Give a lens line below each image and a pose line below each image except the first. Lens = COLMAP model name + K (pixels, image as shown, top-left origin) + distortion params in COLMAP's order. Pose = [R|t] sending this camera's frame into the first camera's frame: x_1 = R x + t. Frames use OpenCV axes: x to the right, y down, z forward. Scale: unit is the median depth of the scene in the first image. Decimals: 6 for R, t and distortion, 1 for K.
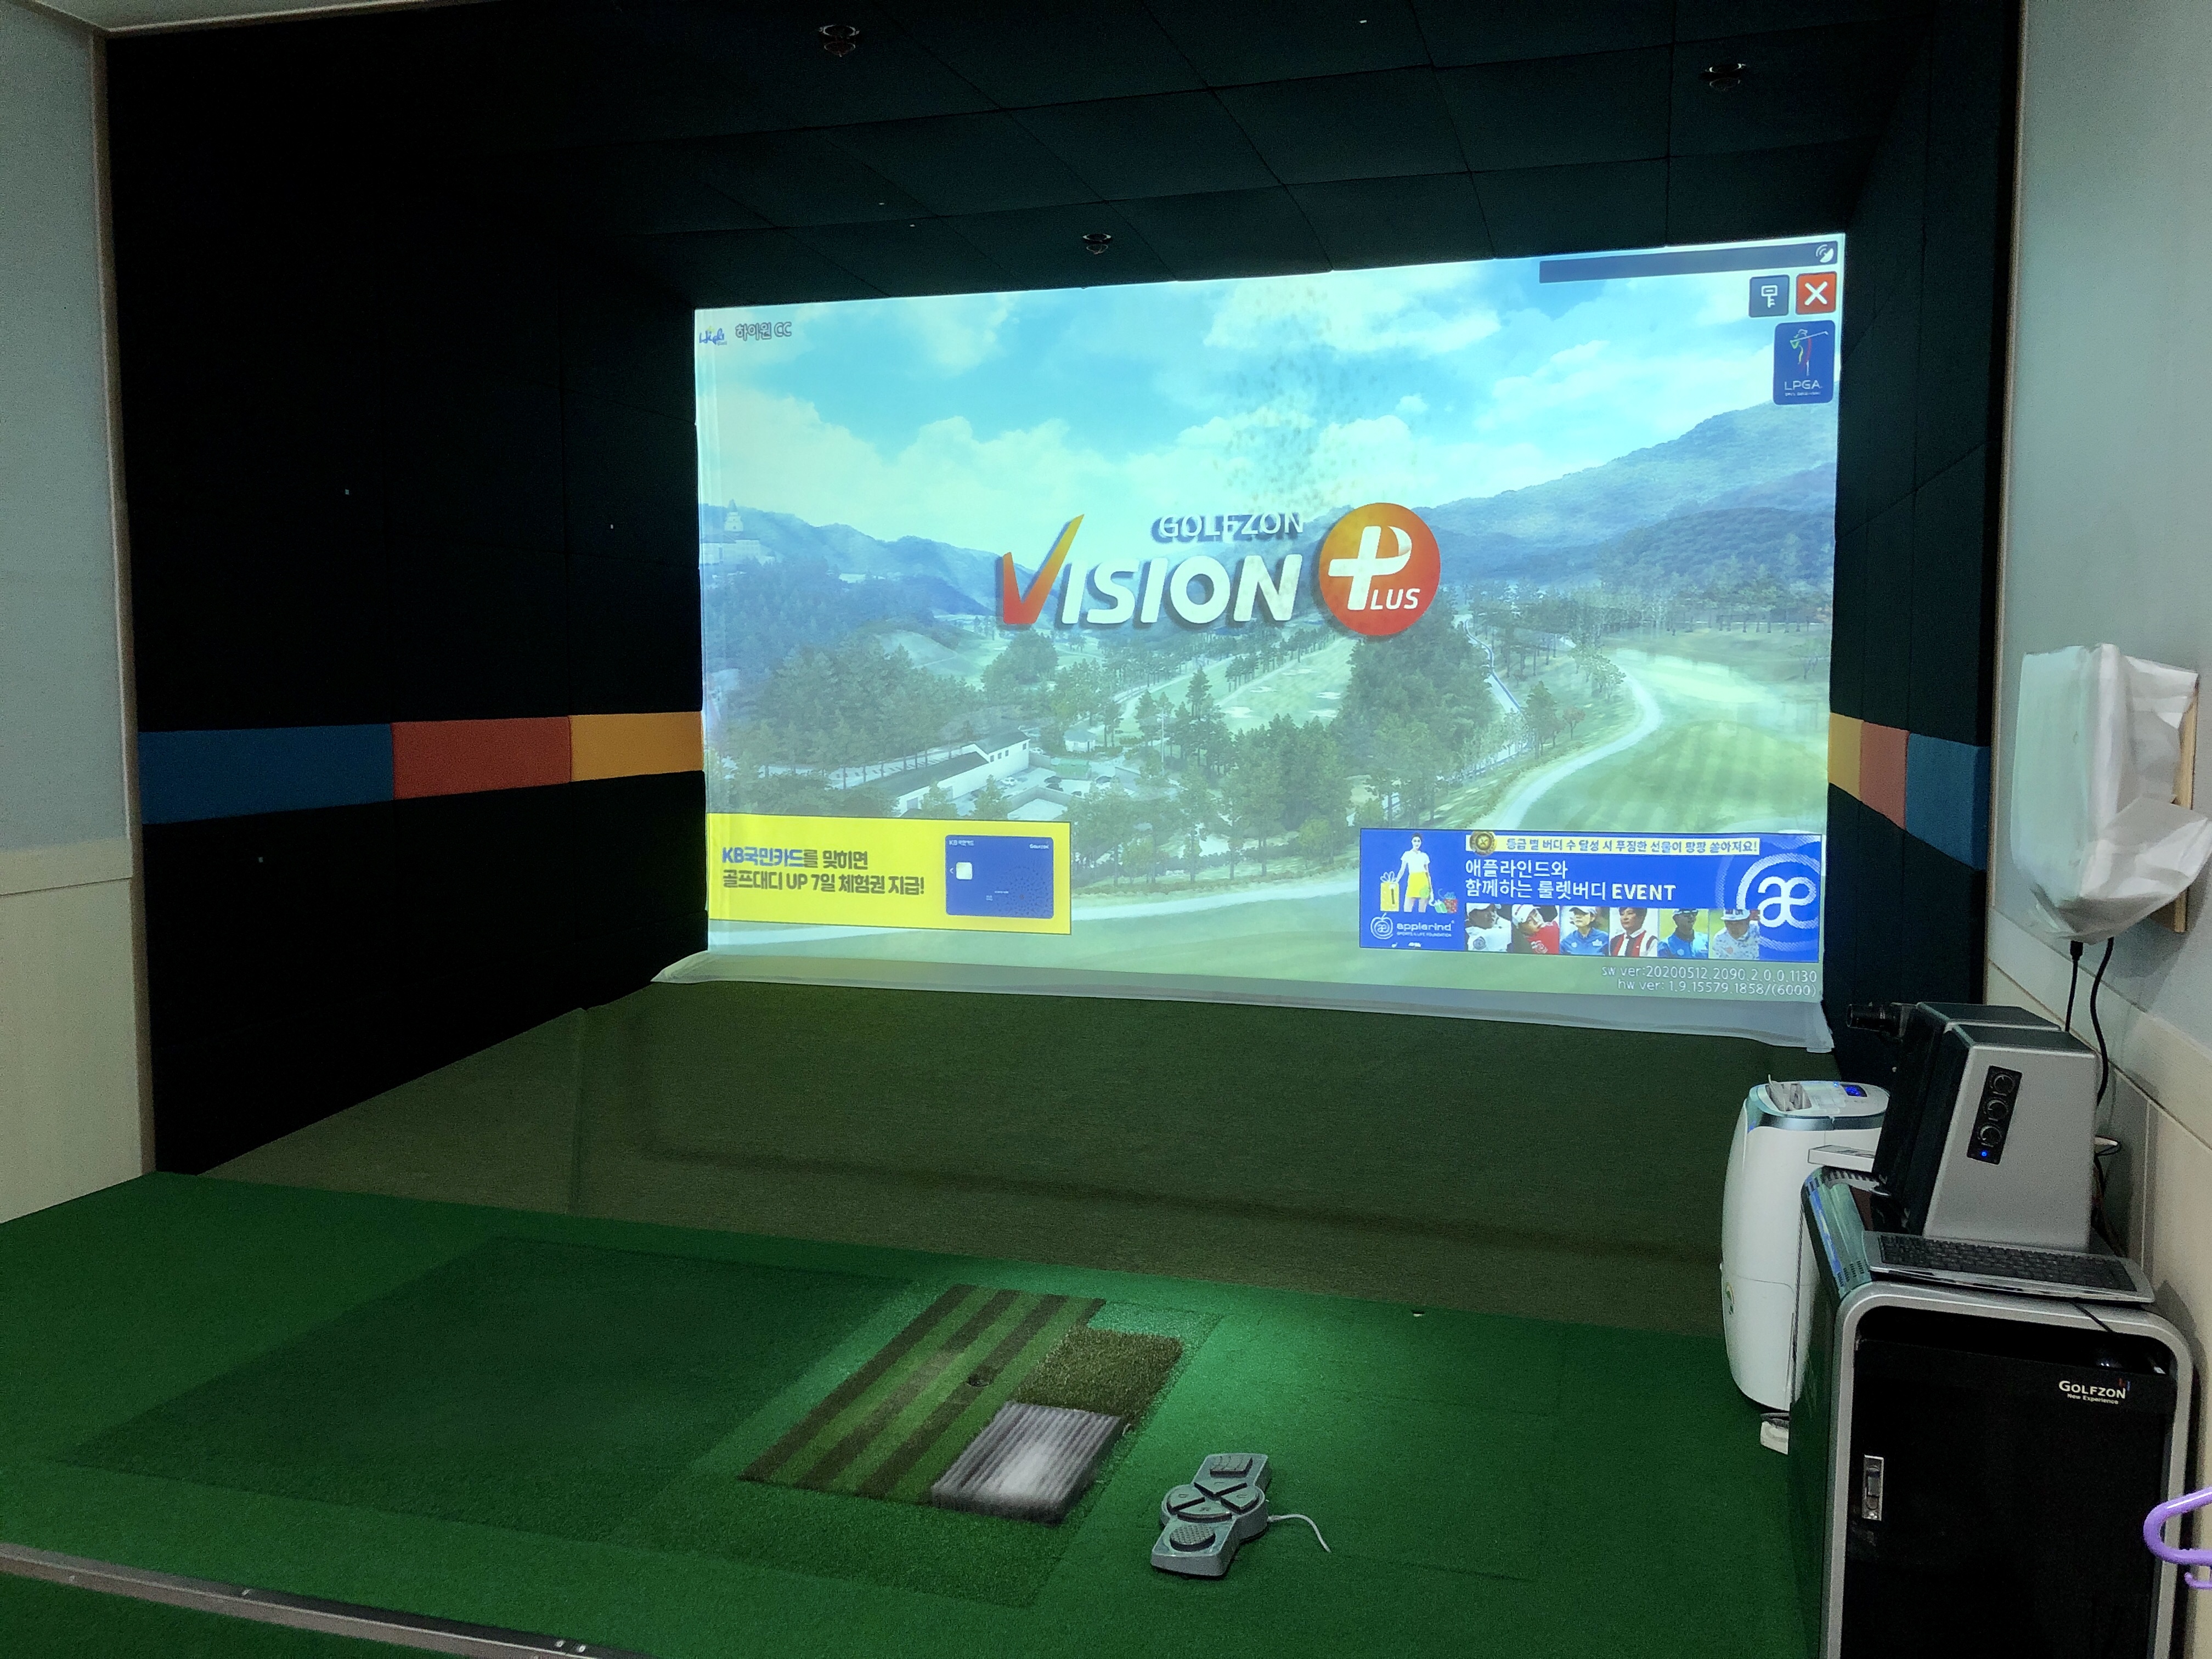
lens RADIAL K [[1818.9, 0, 1099.1], [0, 1818.9, 914.0], [0, 0, 1]] dist [0.171822, -0.355267]
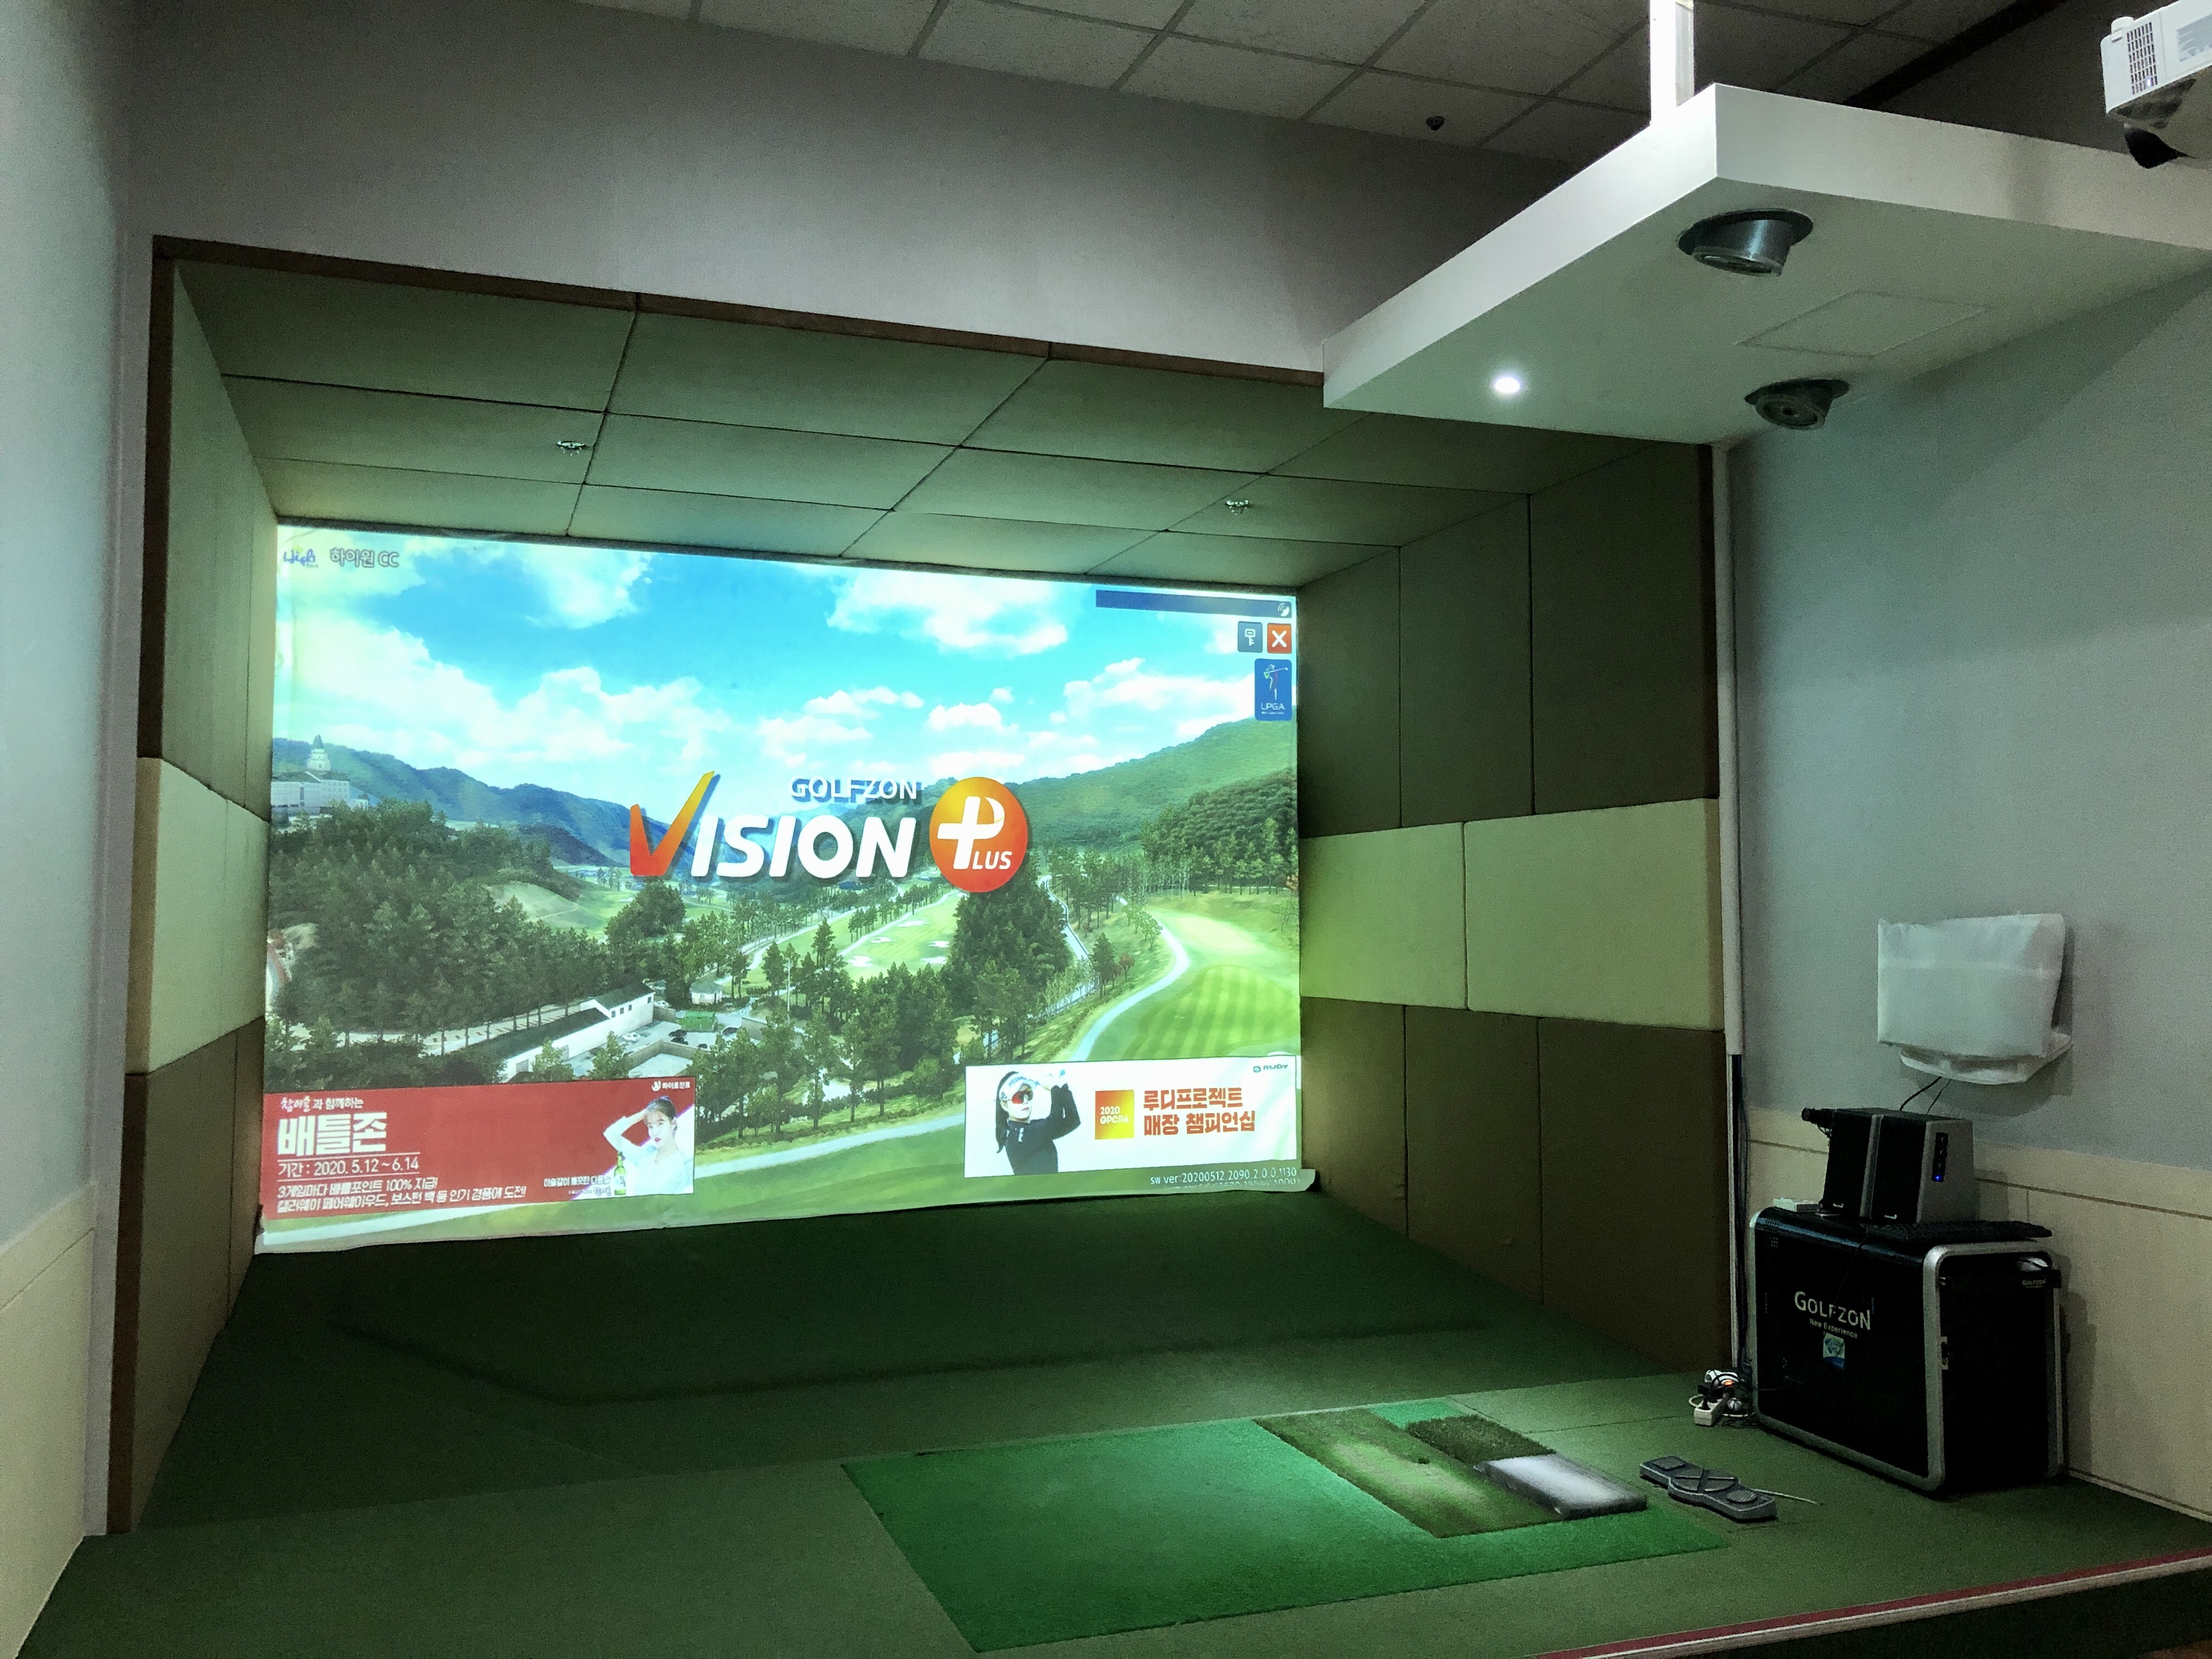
lens RADIAL K [[1818.9, 0, 1099.1], [0, 1818.9, 914.0], [0, 0, 1]] dist [0.171822, -0.355267]
pose [[0.788417, -0.000452, 0.615141, -0.461555], [0.081403, 0.991282, -0.103604, -0.017211], [-0.609731, 0.131758, 0.781580, 0.087535]]
